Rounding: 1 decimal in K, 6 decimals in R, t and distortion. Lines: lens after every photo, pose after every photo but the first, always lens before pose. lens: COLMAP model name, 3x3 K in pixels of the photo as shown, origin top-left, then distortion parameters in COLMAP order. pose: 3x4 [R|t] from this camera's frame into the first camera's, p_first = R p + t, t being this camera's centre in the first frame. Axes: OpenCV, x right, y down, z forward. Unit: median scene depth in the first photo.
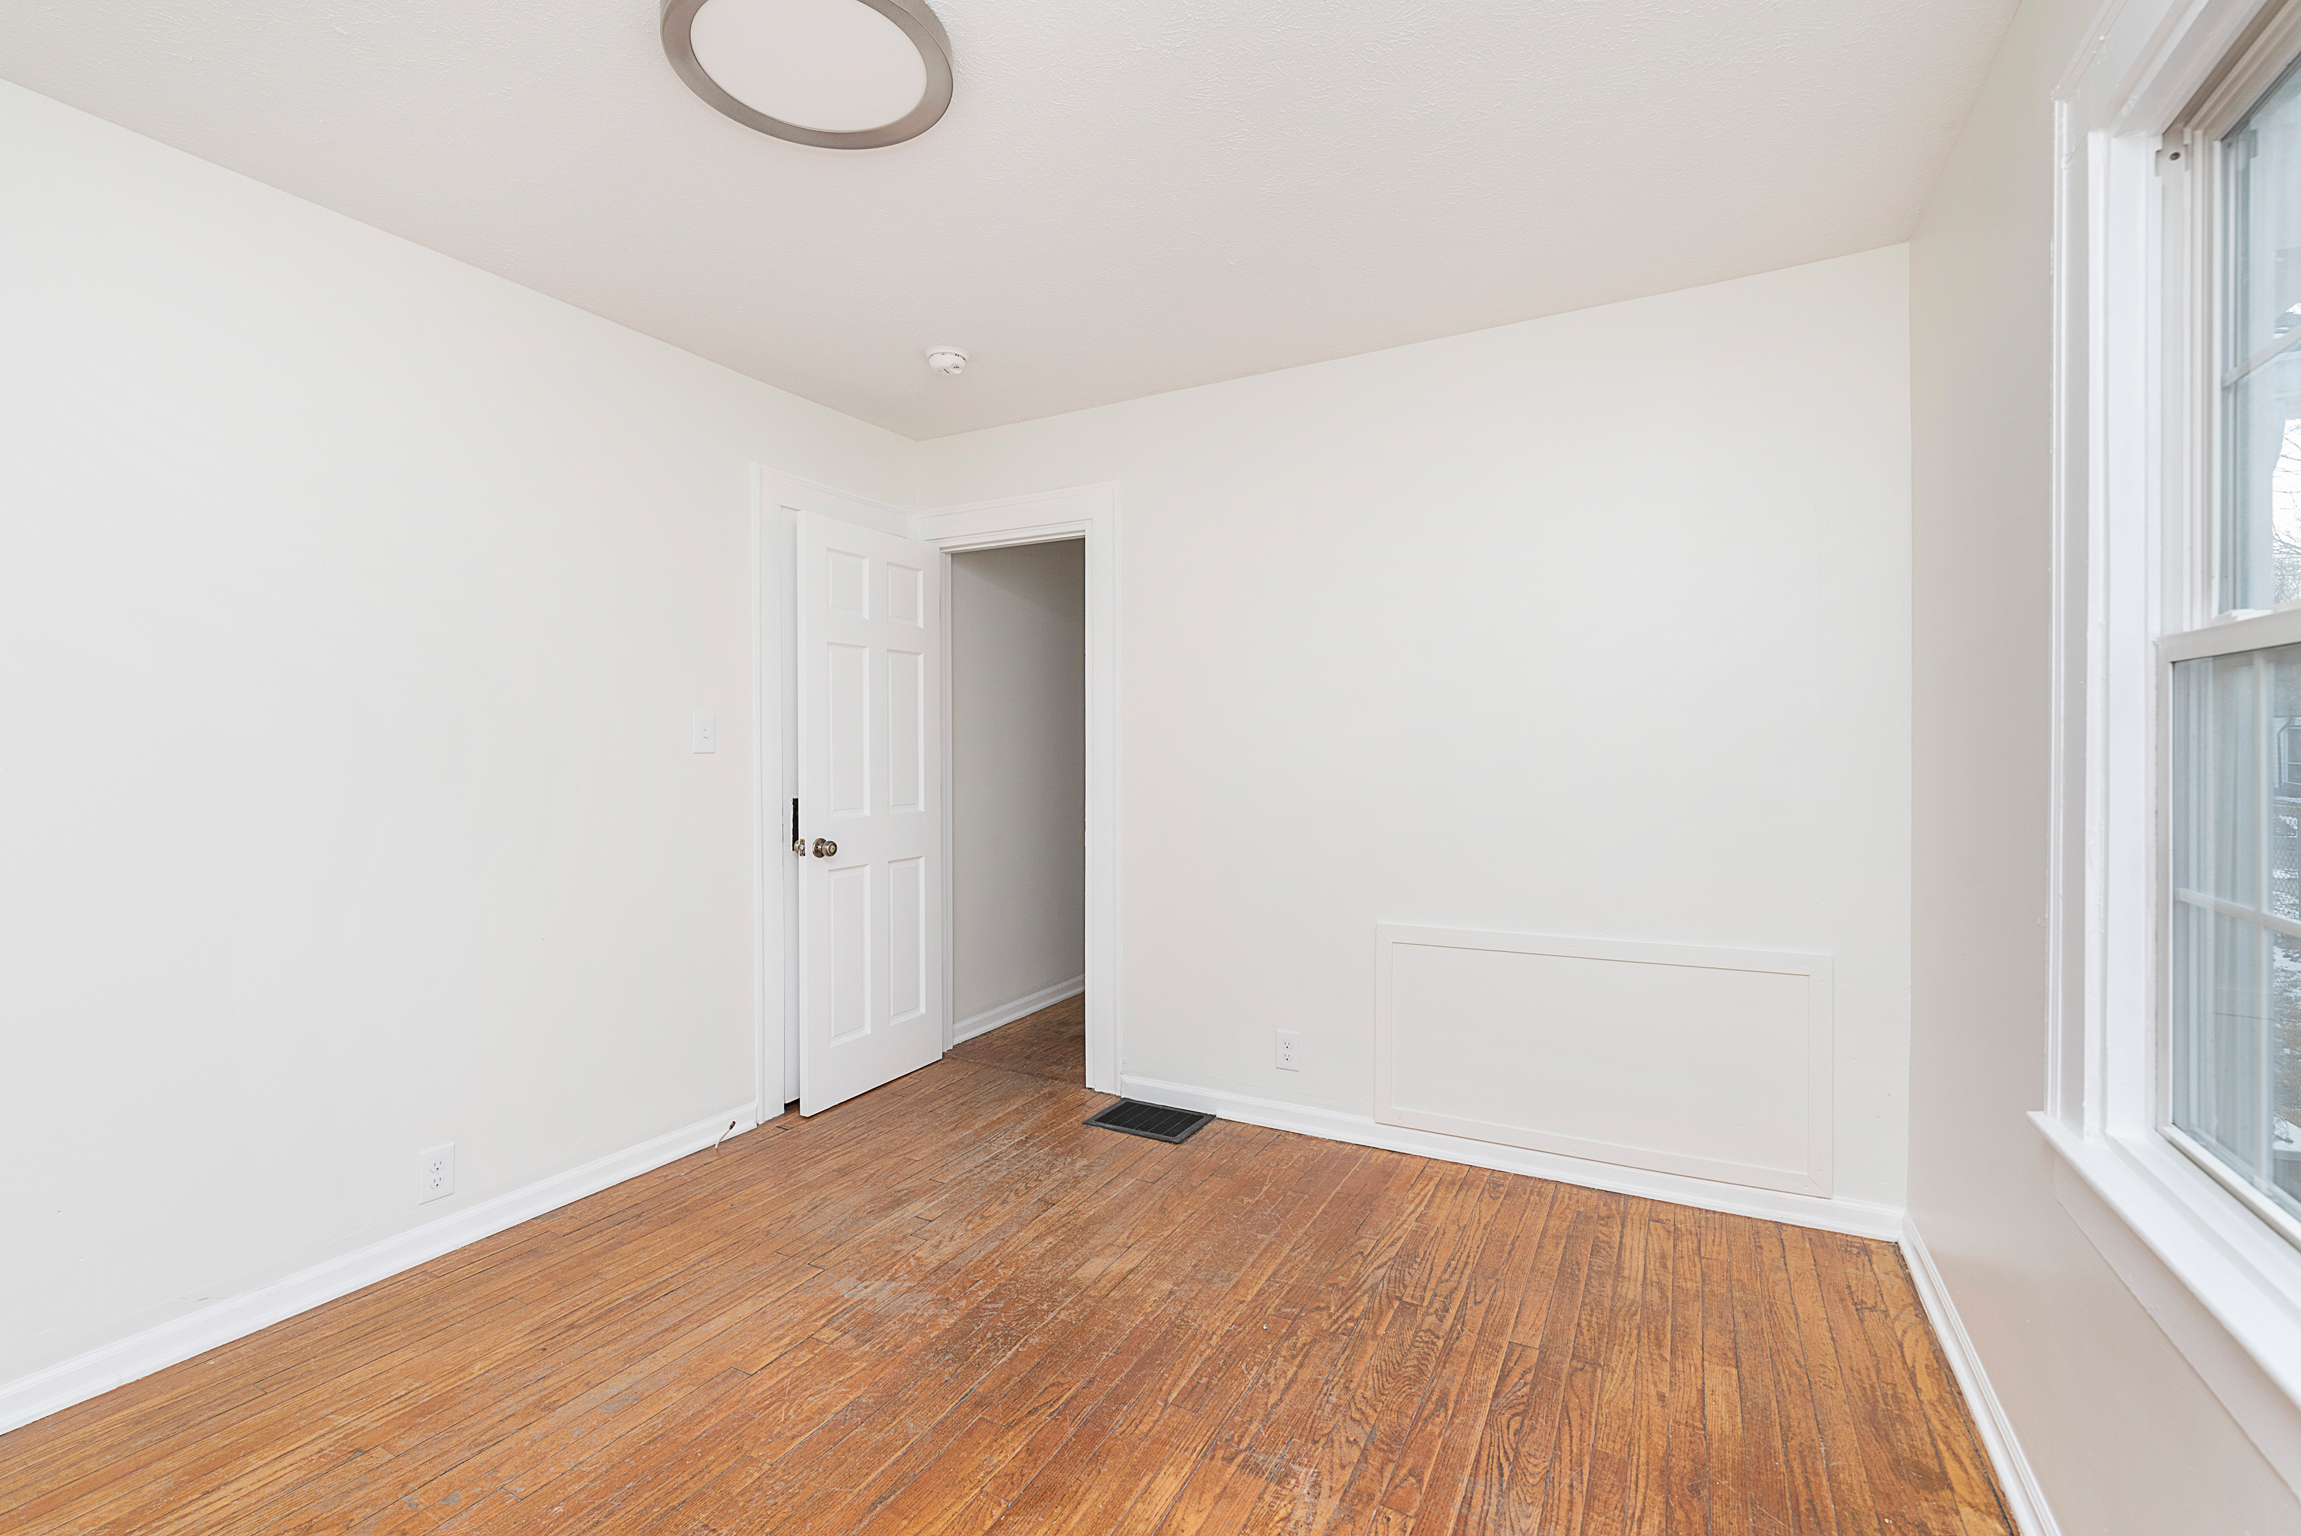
lens RADIAL K [[1004.9, 0, 1150.2], [0, 1004.9, 755.1], [0, 0, 1]] dist [0.001485, 0.000116]
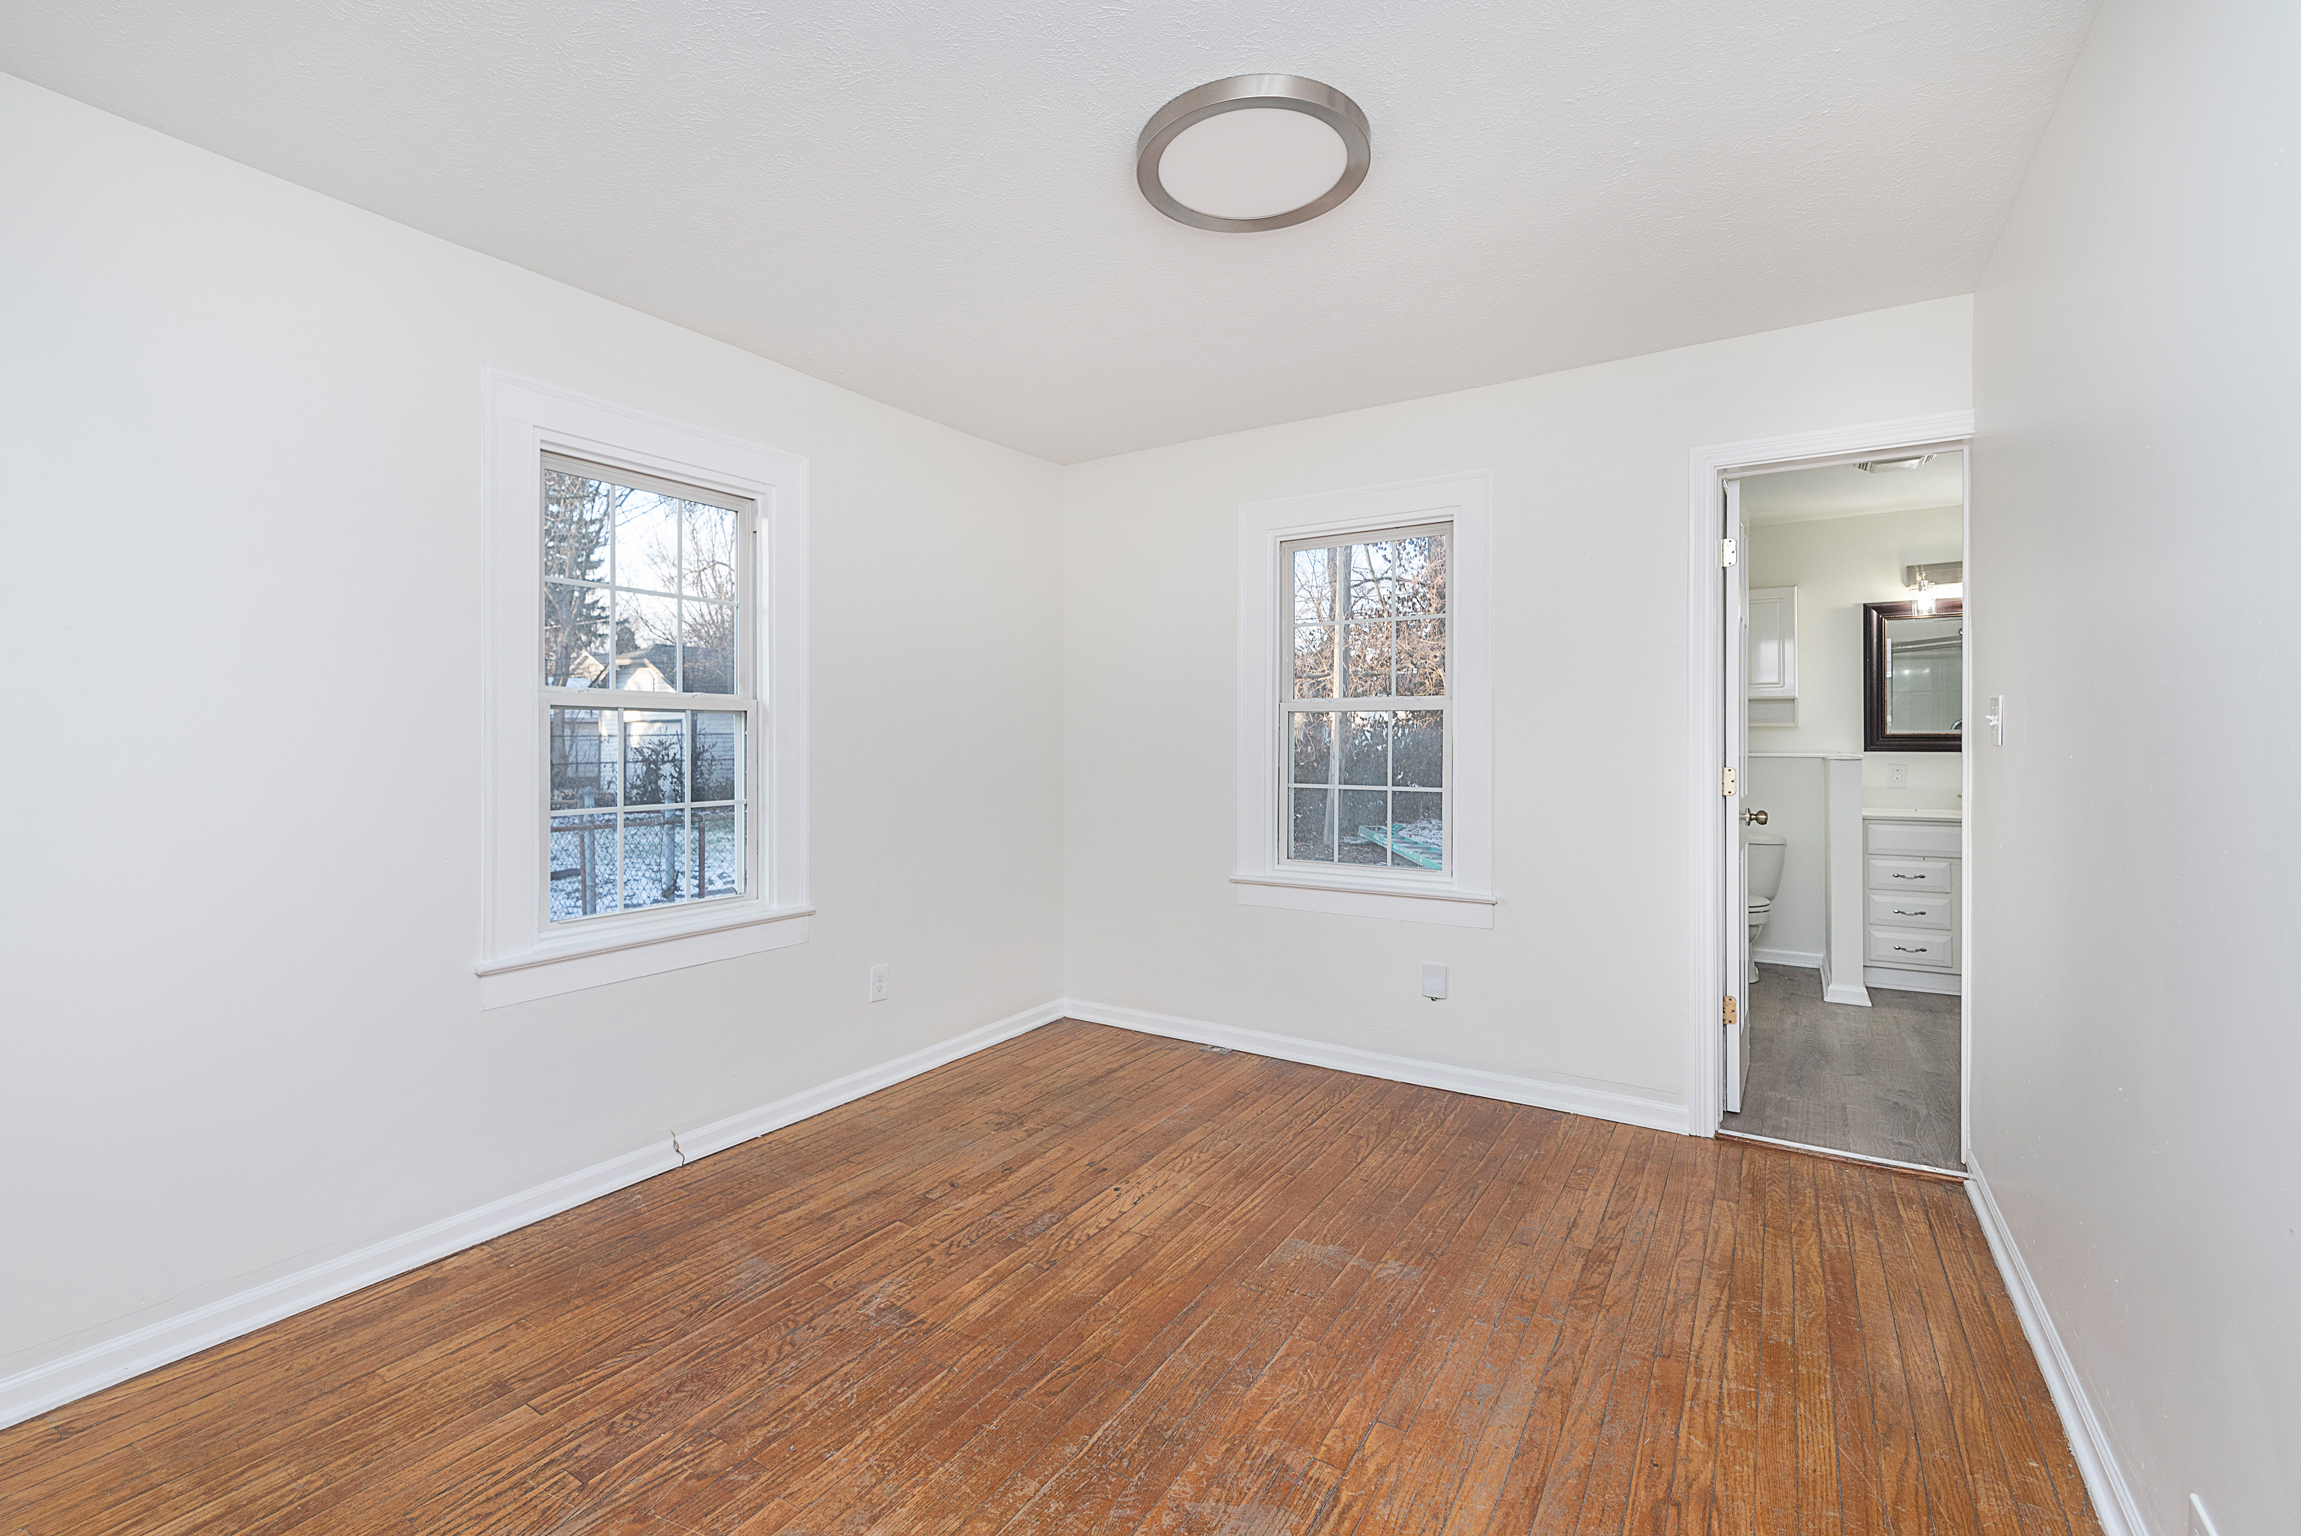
lens RADIAL K [[1004.9, 0, 1150.5], [0, 1004.9, 752.6], [0, 0, 1]] dist [0.001485, 0.000116]
pose [[-0.997337, 0.005401, 0.072734, -0.268655], [0.006882, 0.999774, 0.020130, -0.018550], [-0.072609, 0.020576, -0.997148, 1.989278]]
